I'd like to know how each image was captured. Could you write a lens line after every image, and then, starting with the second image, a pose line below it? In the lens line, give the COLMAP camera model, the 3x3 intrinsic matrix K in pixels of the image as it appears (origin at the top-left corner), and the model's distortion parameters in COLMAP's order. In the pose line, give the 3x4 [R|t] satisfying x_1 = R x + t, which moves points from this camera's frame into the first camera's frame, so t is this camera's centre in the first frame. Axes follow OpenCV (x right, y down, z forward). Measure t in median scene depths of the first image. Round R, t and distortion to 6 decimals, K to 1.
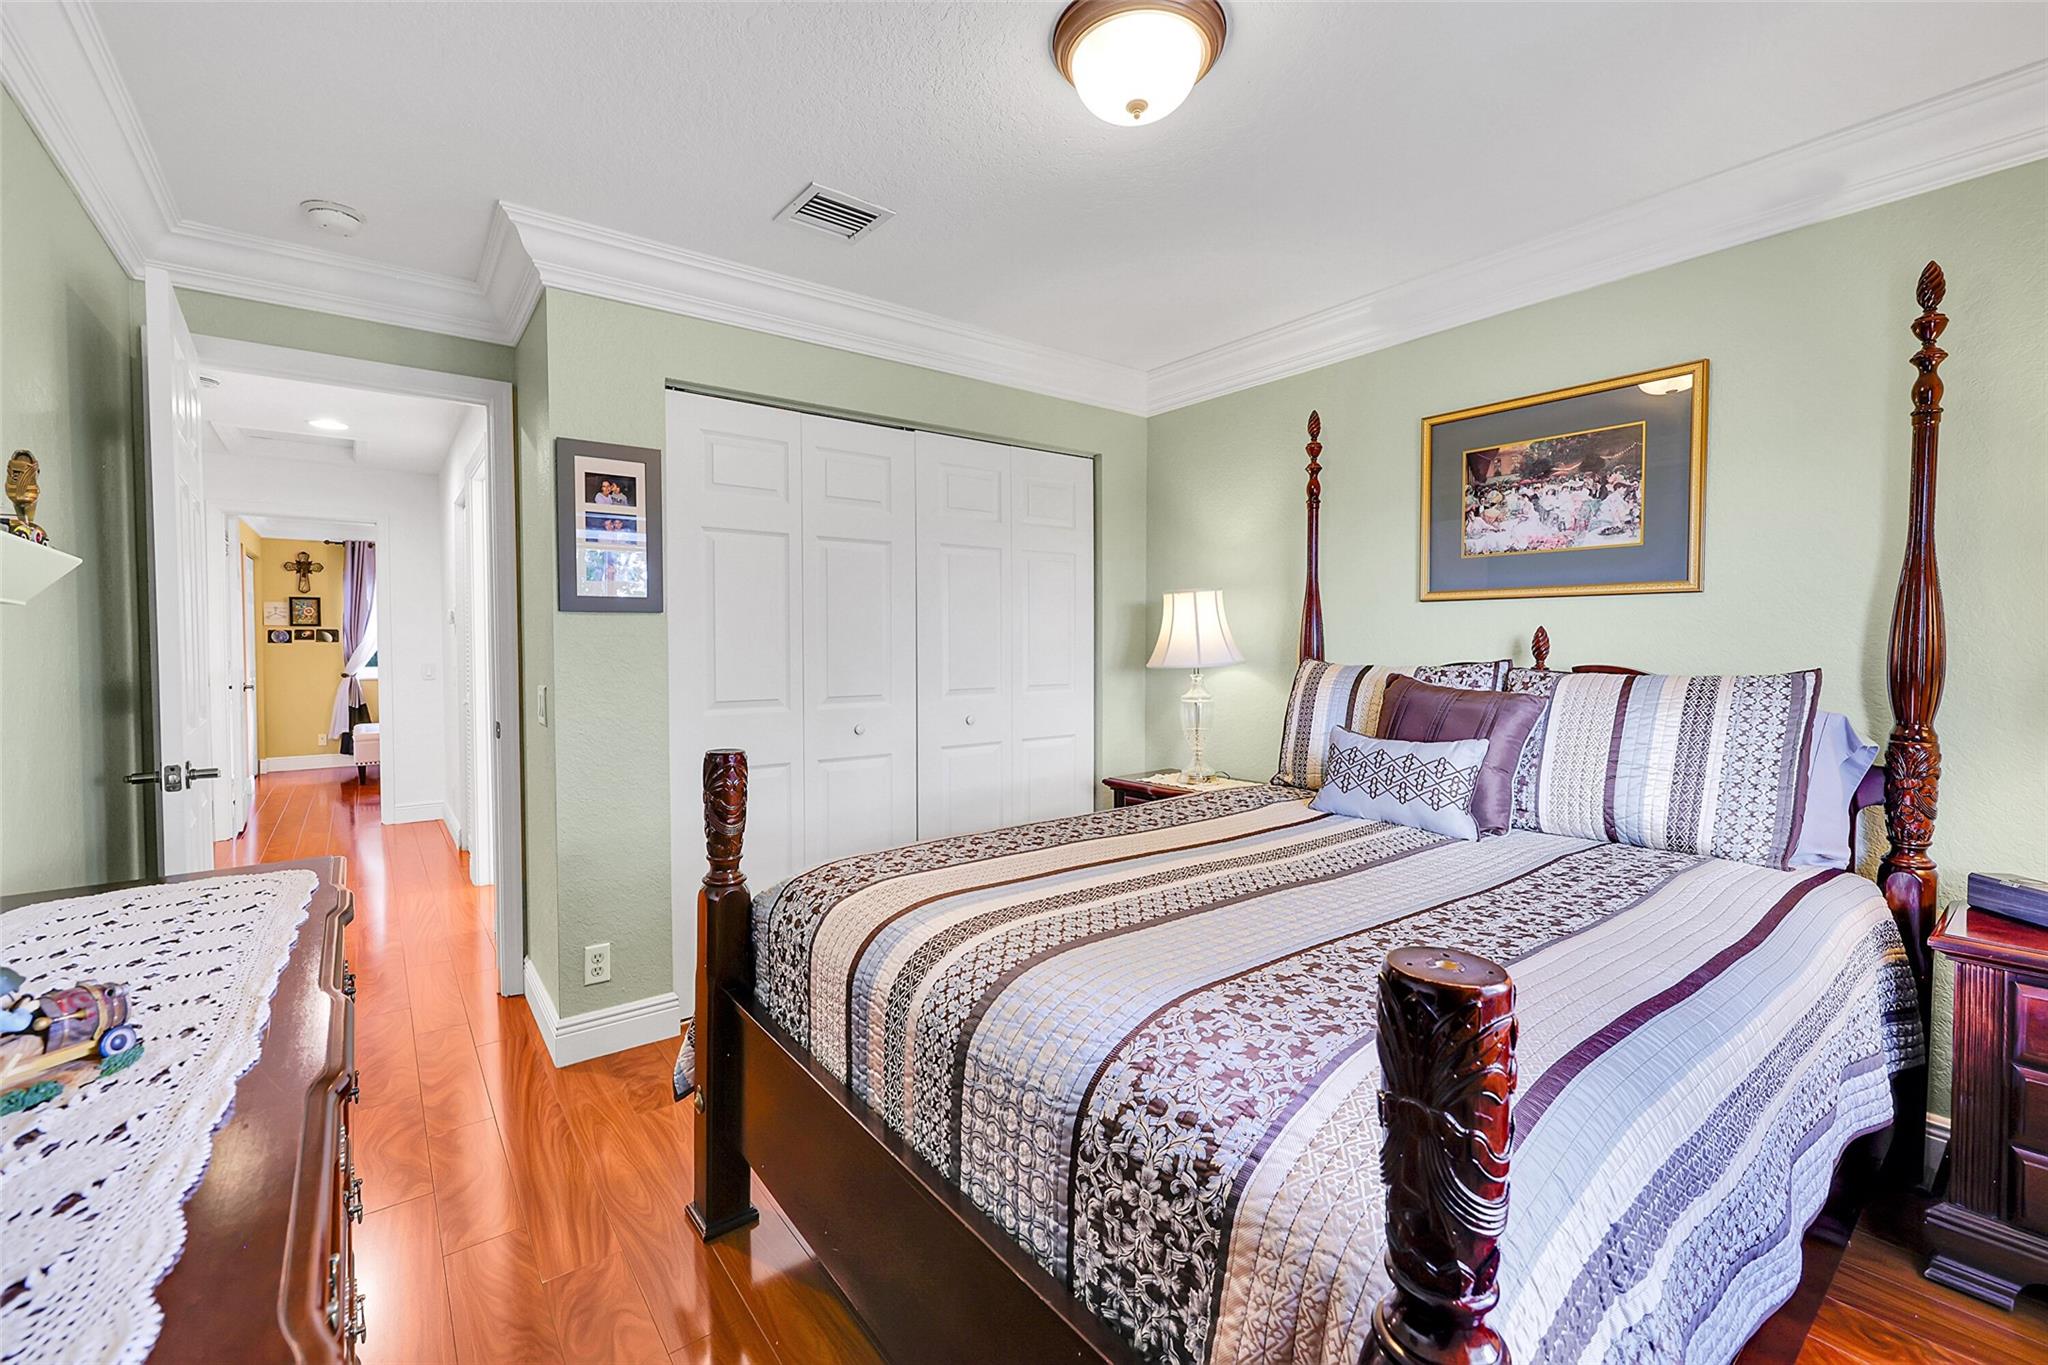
lens RADIAL K [[852.3, 0, 1022.7], [0, 852.3, 674.7], [0, 0, 1]] dist [0.001001, 0.000010]
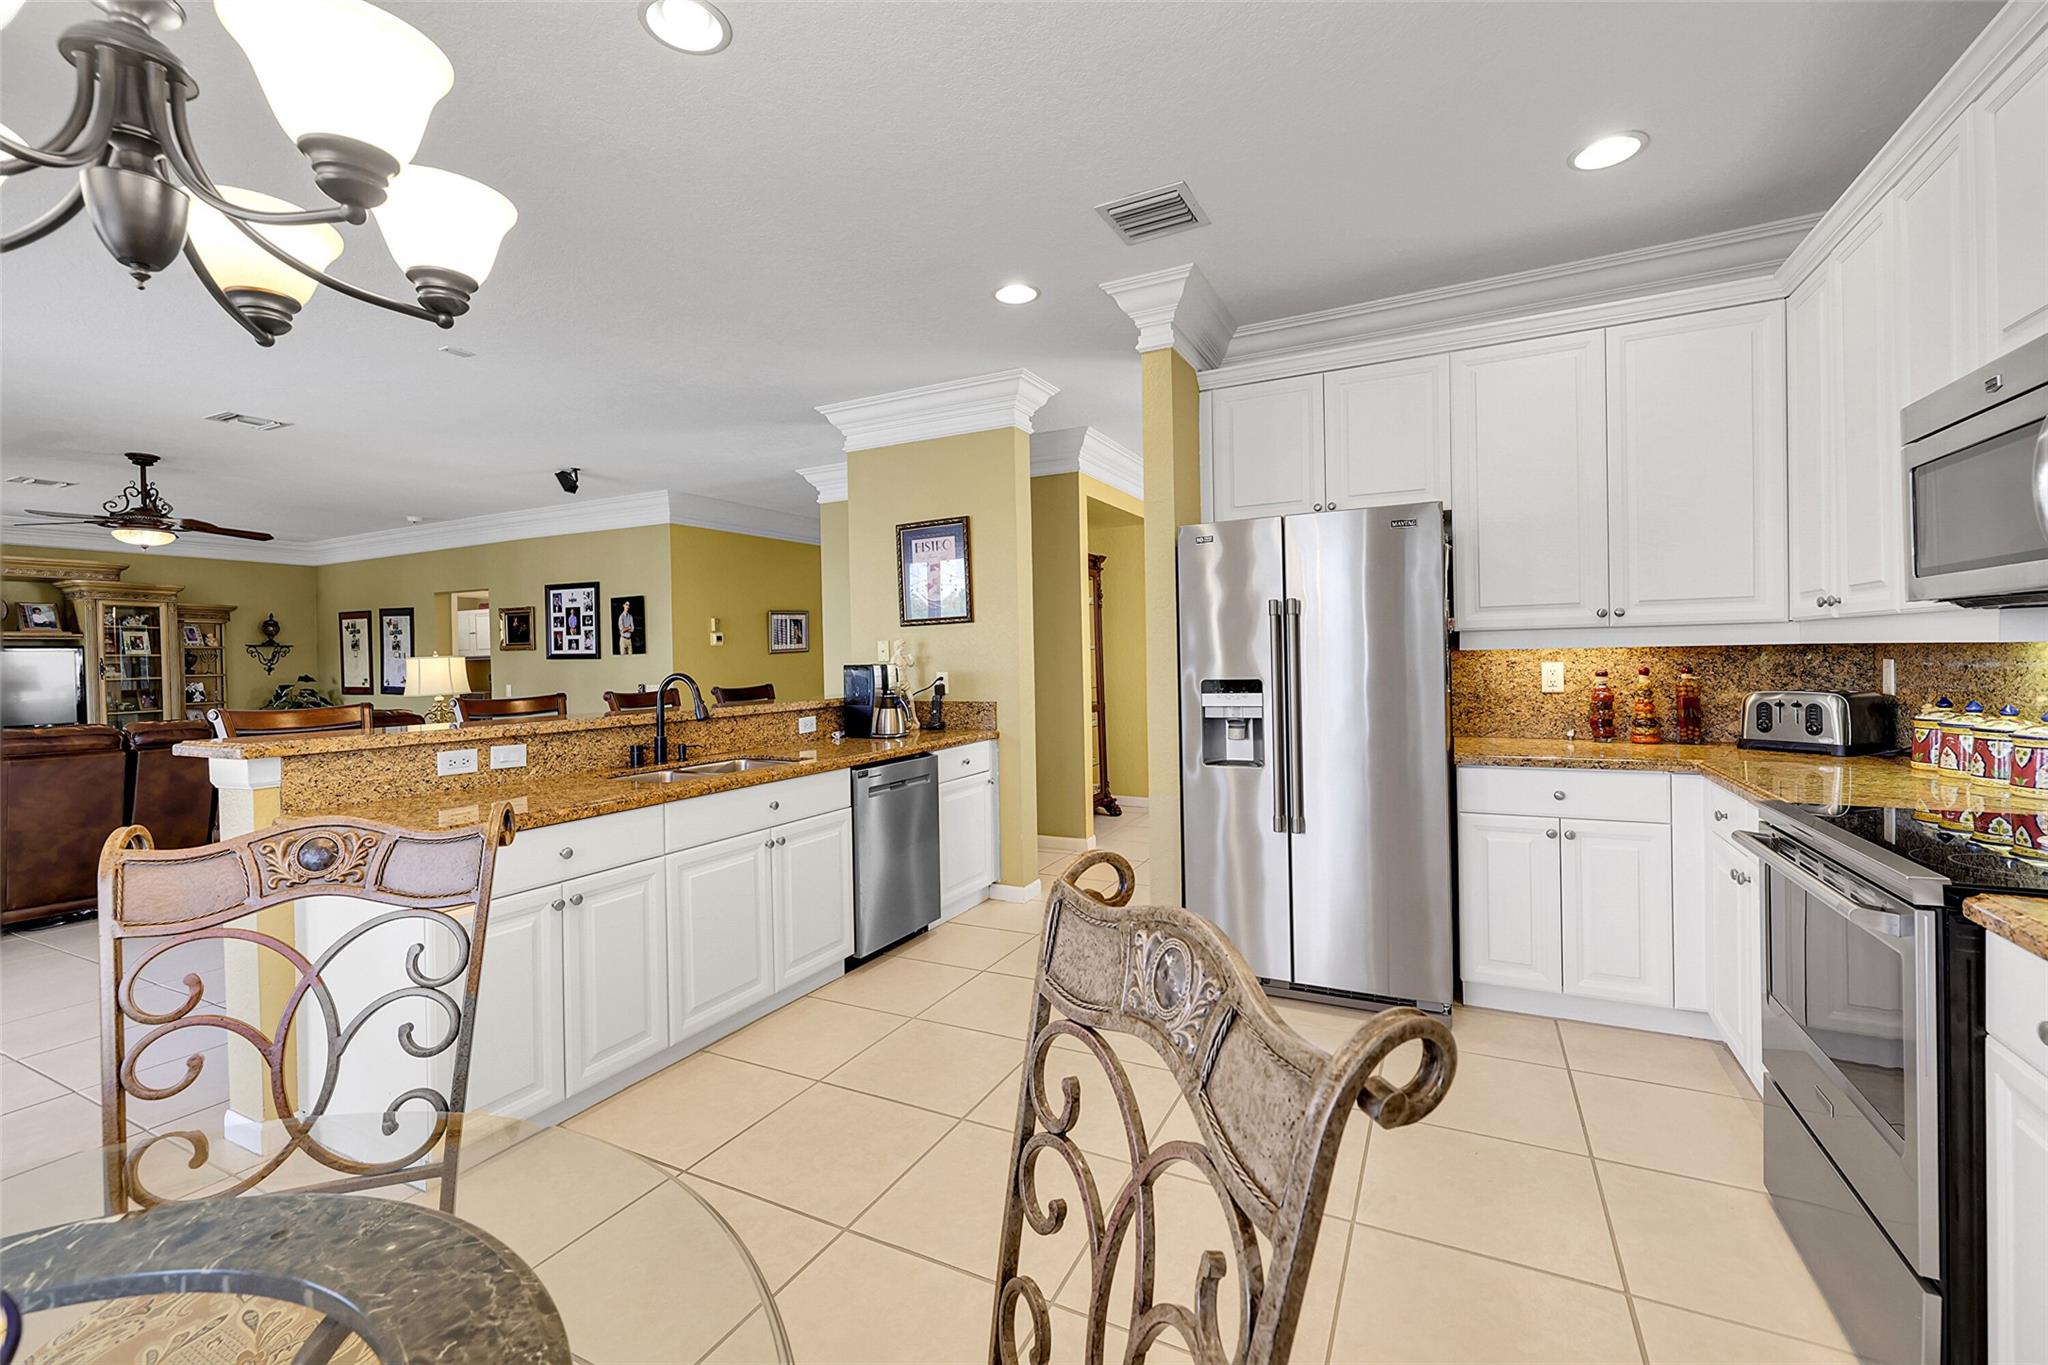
lens RADIAL K [[852.3, 0, 1019.9], [0, 852.3, 672.1], [0, 0, 1]] dist [0.001001, 0.000010]
pose [[0.428729, 0.004995, -0.903419, 2.748661], [-0.007302, 0.999971, 0.002063, -0.020271], [0.903403, 0.005712, 0.428754, 1.183110]]
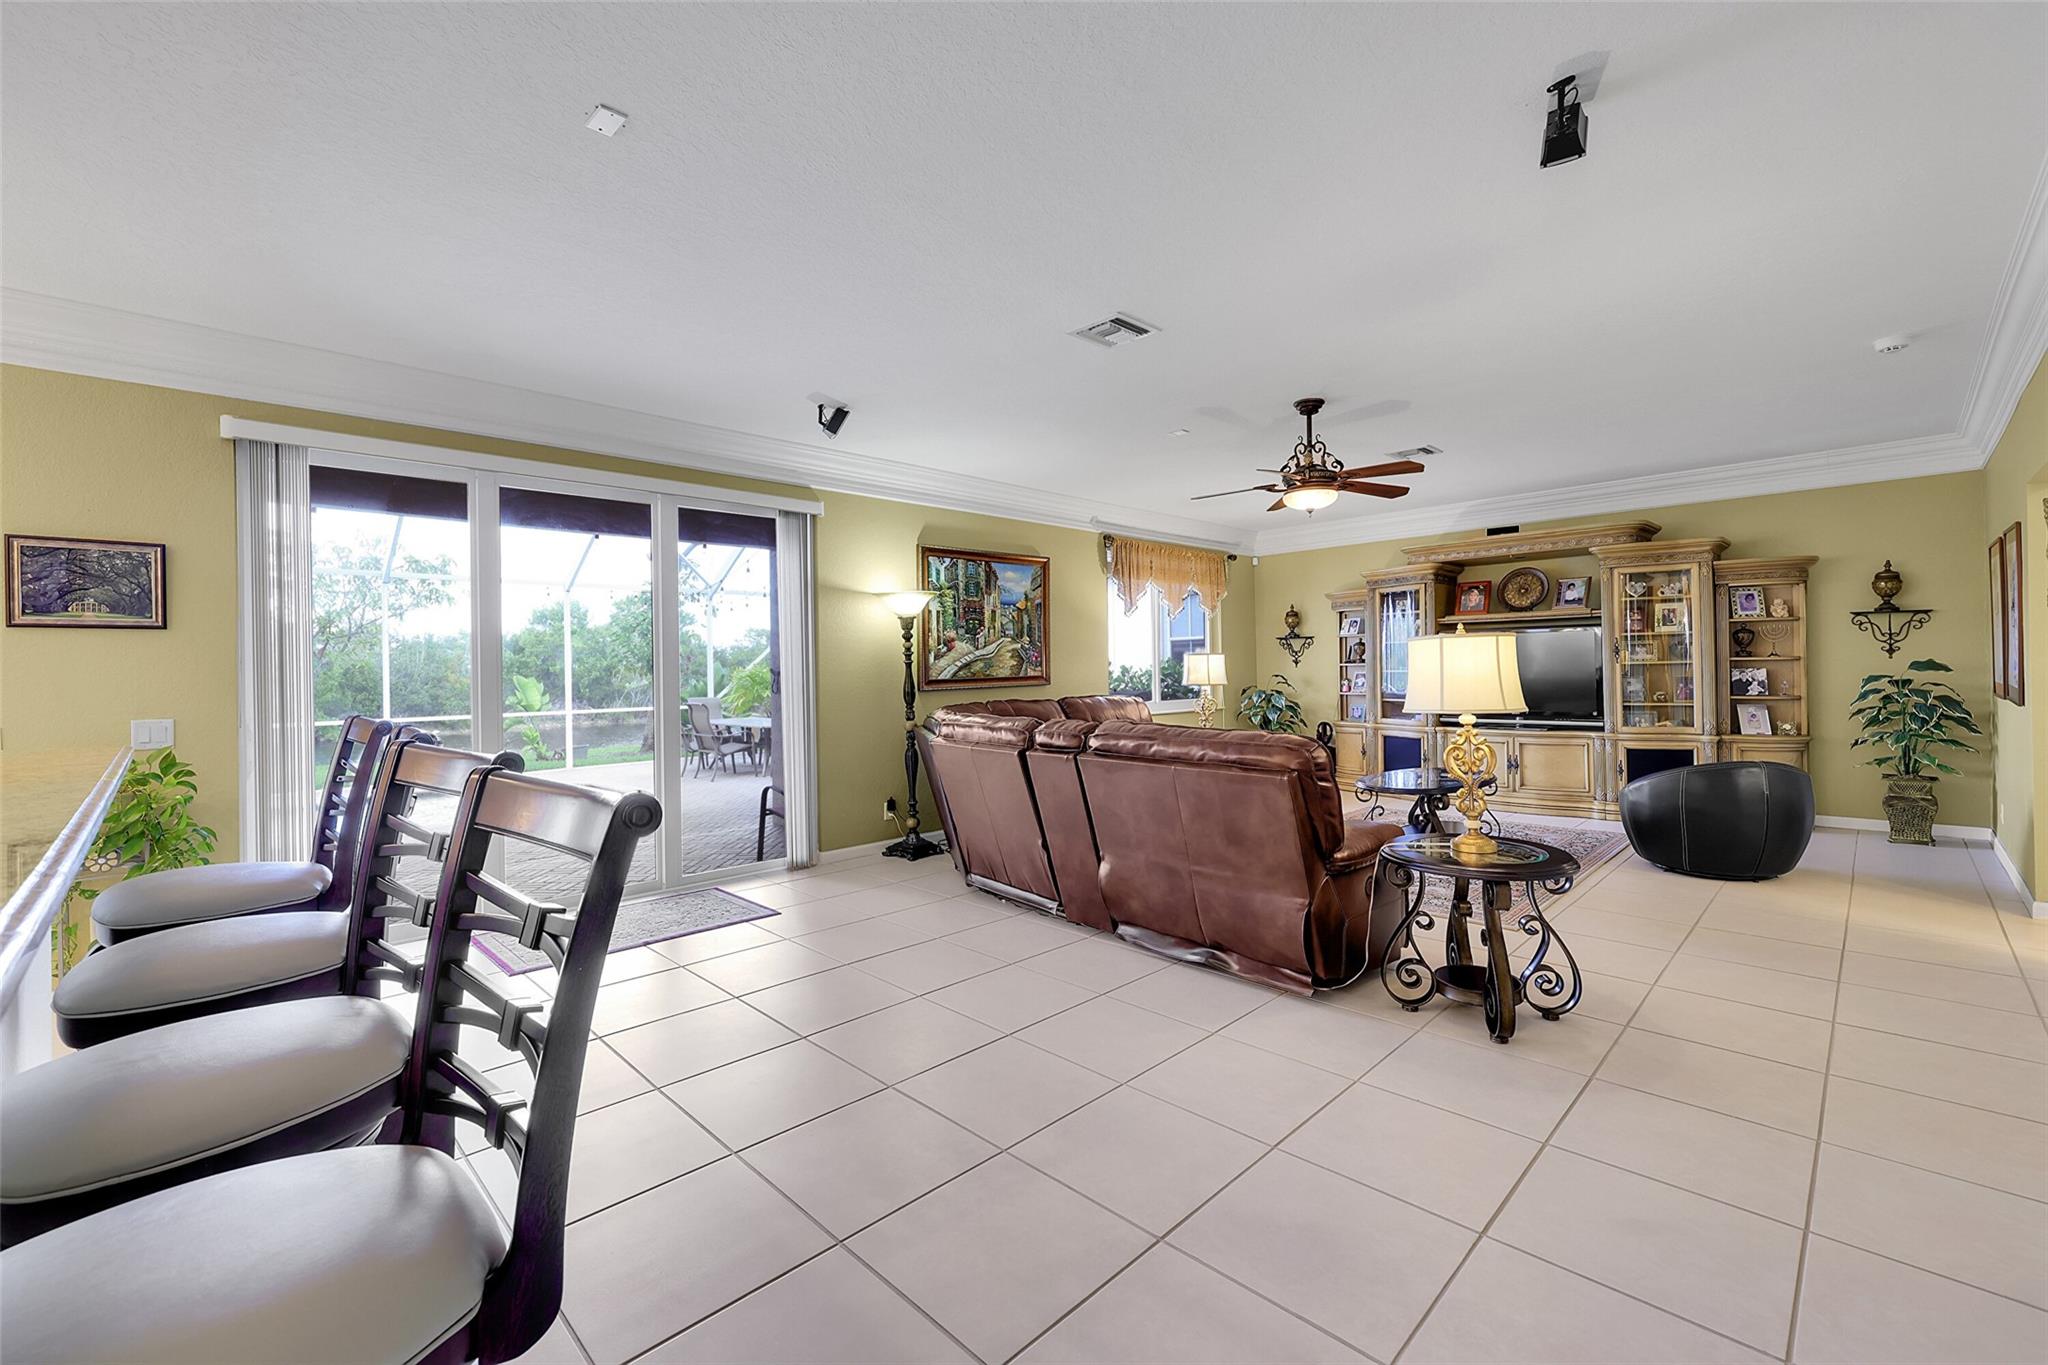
lens RADIAL K [[852.3, 0, 1028.1], [0, 852.3, 661.6], [0, 0, 1]] dist [0.001001, 0.000010]
pose [[-0.991821, 0.012525, -0.127017, 0.800852], [0.009629, 0.999680, 0.023390, -0.042218], [0.127269, 0.021976, -0.991625, 1.795033]]
